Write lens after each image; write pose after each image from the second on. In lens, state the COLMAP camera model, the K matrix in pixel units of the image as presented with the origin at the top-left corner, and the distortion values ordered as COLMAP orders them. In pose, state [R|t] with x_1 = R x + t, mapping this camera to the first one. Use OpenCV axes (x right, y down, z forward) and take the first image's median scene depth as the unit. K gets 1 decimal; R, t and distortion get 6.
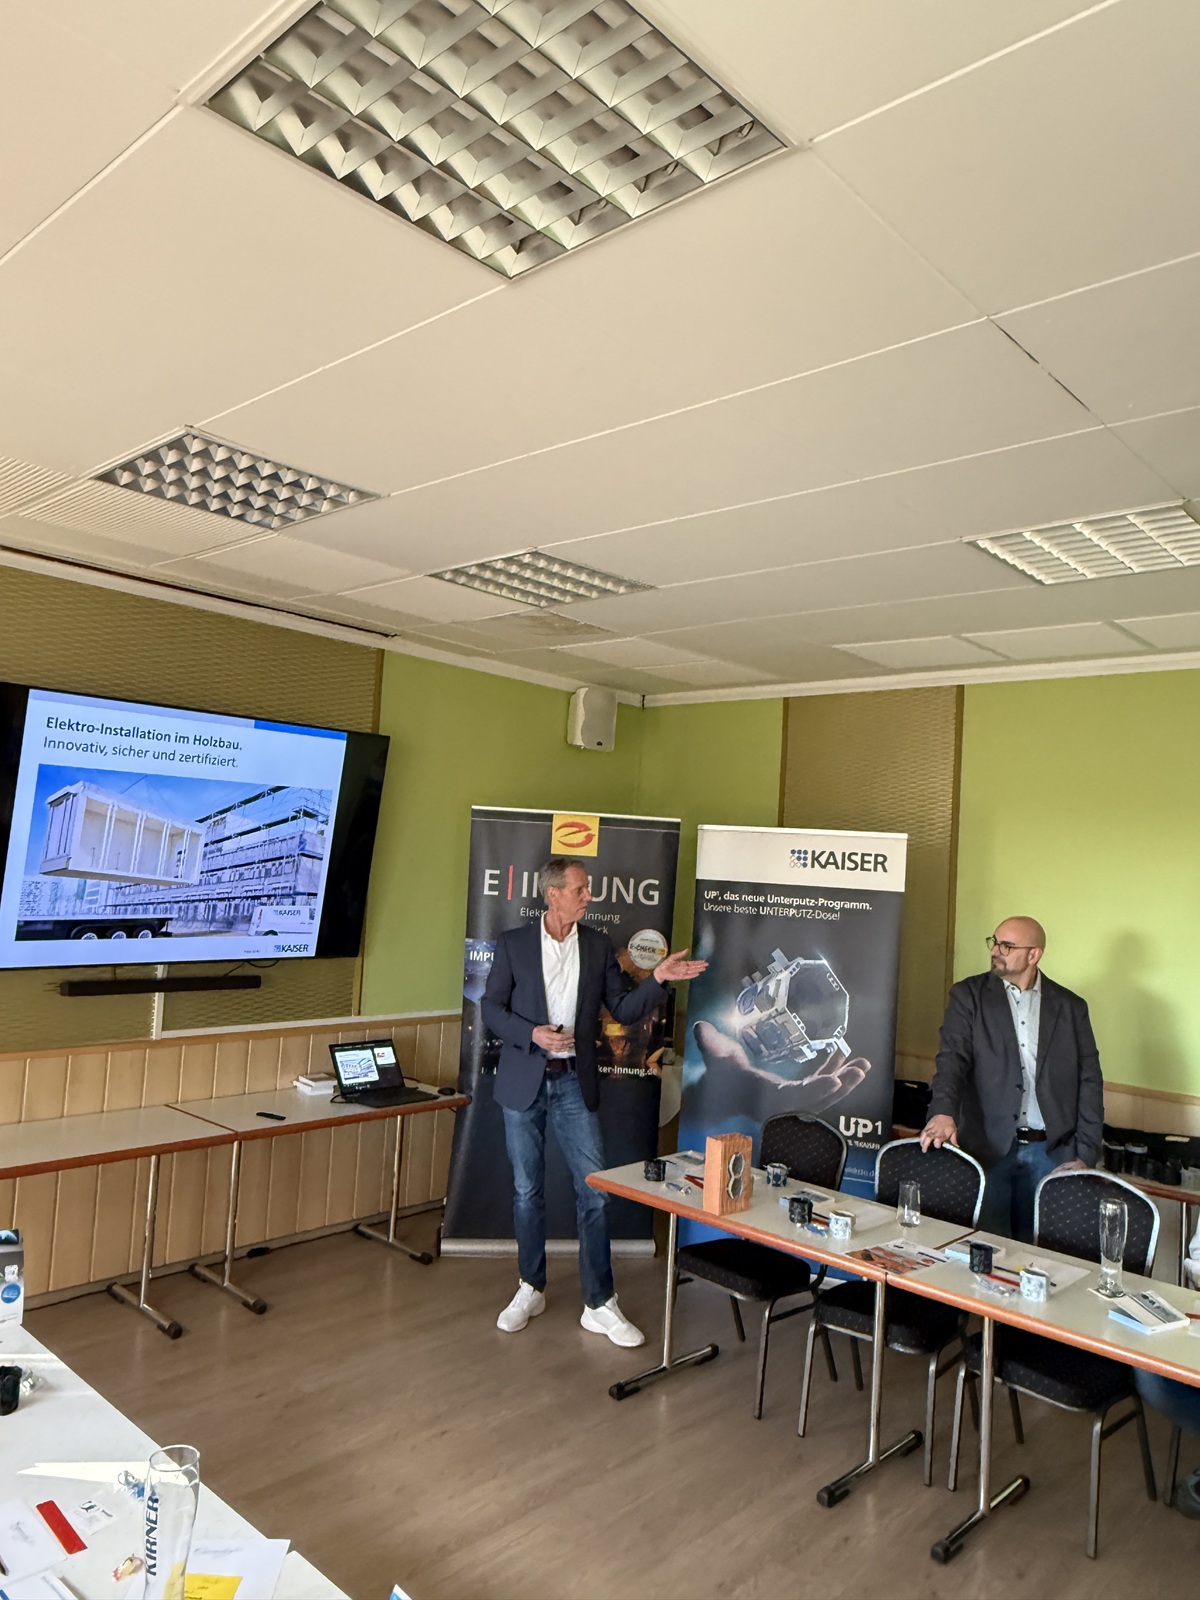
lens RADIAL K [[1110.1, 0, 600.0], [0, 1110.1, 800.0], [0, 0, 1]] dist [-0.003183, -0.002470]
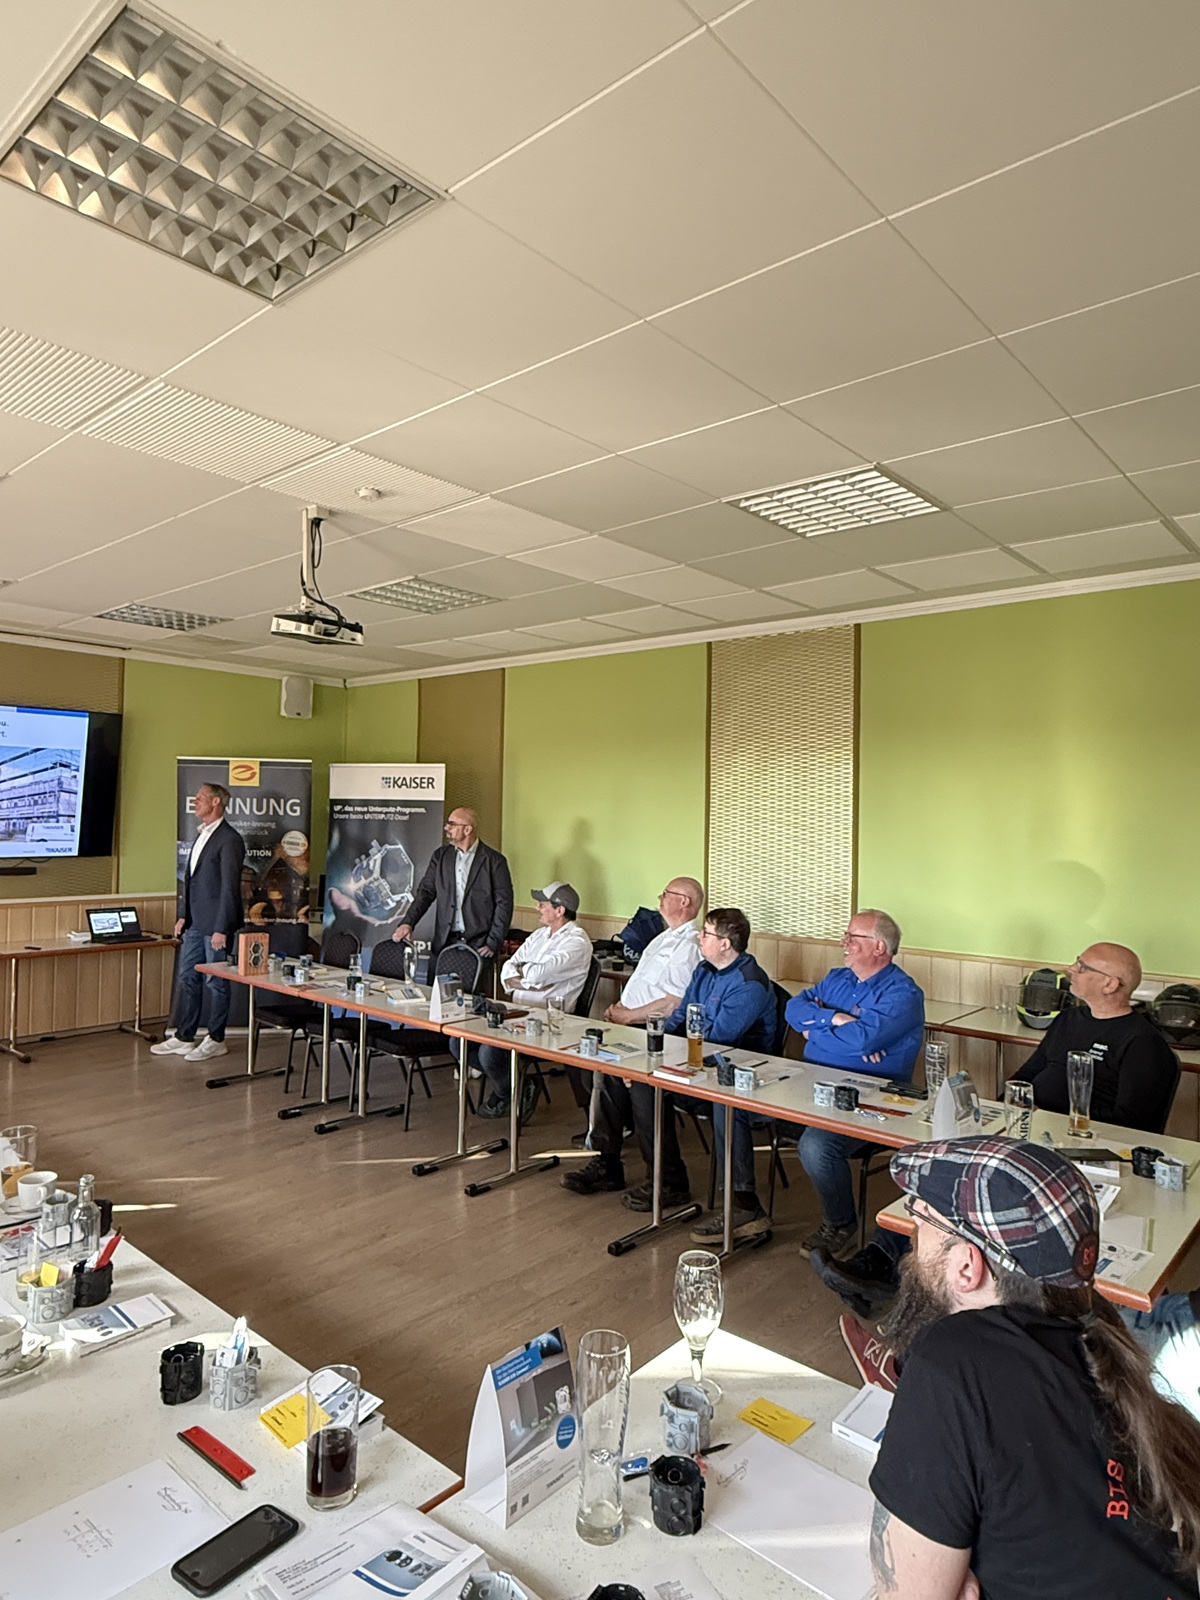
lens RADIAL K [[975.2, 0, 600.0], [0, 975.2, 800.0], [0, 0, 1]] dist [0.001058, -0.000141]
pose [[0.999080, -0.037359, 0.021074, 0.457686], [0.036513, 0.998564, 0.039190, 0.034526], [-0.022508, -0.038385, 0.999010, -0.399795]]
